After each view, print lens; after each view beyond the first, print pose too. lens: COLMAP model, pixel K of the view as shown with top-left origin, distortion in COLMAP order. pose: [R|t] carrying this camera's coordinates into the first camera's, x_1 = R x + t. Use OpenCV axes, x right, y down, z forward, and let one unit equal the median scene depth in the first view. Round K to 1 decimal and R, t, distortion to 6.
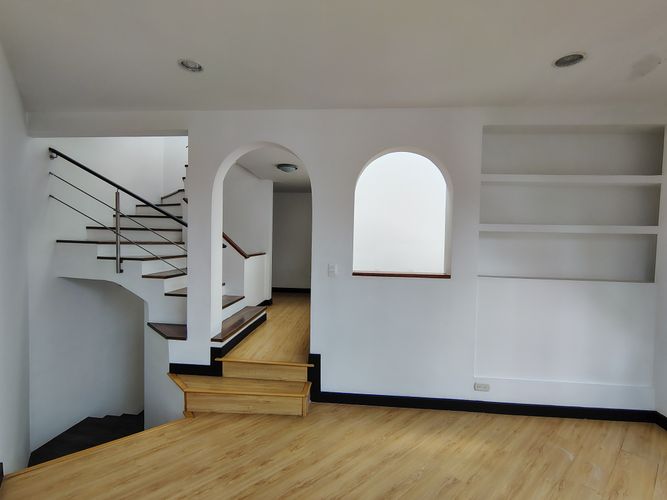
lens RADIAL K [[310.3, 0, 333.5], [0, 310.3, 250.0], [0, 0, 1]] dist [-0.000170, -0.000007]
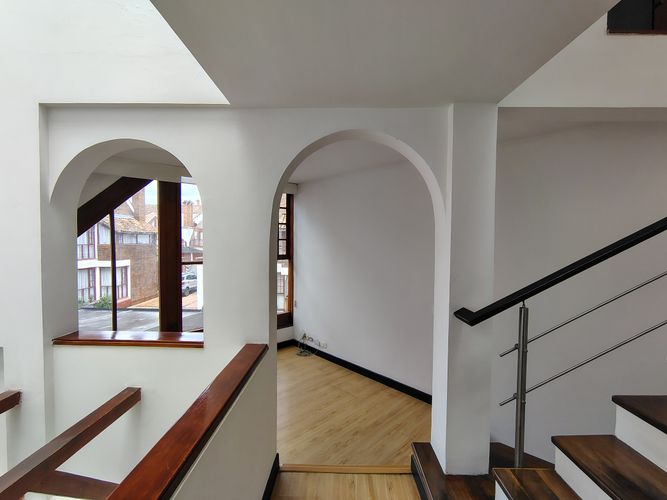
lens RADIAL K [[310.3, 0, 333.5], [0, 310.3, 250.0], [0, 0, 1]] dist [-0.000170, -0.000007]
pose [[-0.998056, -0.025696, -0.056773, -0.222029], [-0.029555, 0.997234, 0.068199, -0.240517], [0.054863, 0.069745, -0.996055, 2.446214]]
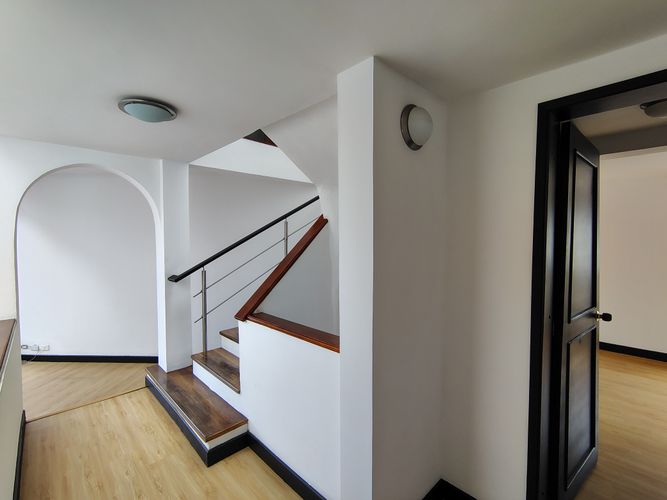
lens RADIAL K [[310.3, 0, 333.5], [0, 310.3, 250.0], [0, 0, 1]] dist [-0.000170, -0.000007]
pose [[-0.660381, 0.010286, -0.750860, 0.000966], [-0.026573, 0.998960, 0.037056, -0.239258], [0.750460, 0.044424, -0.659421, 3.243151]]
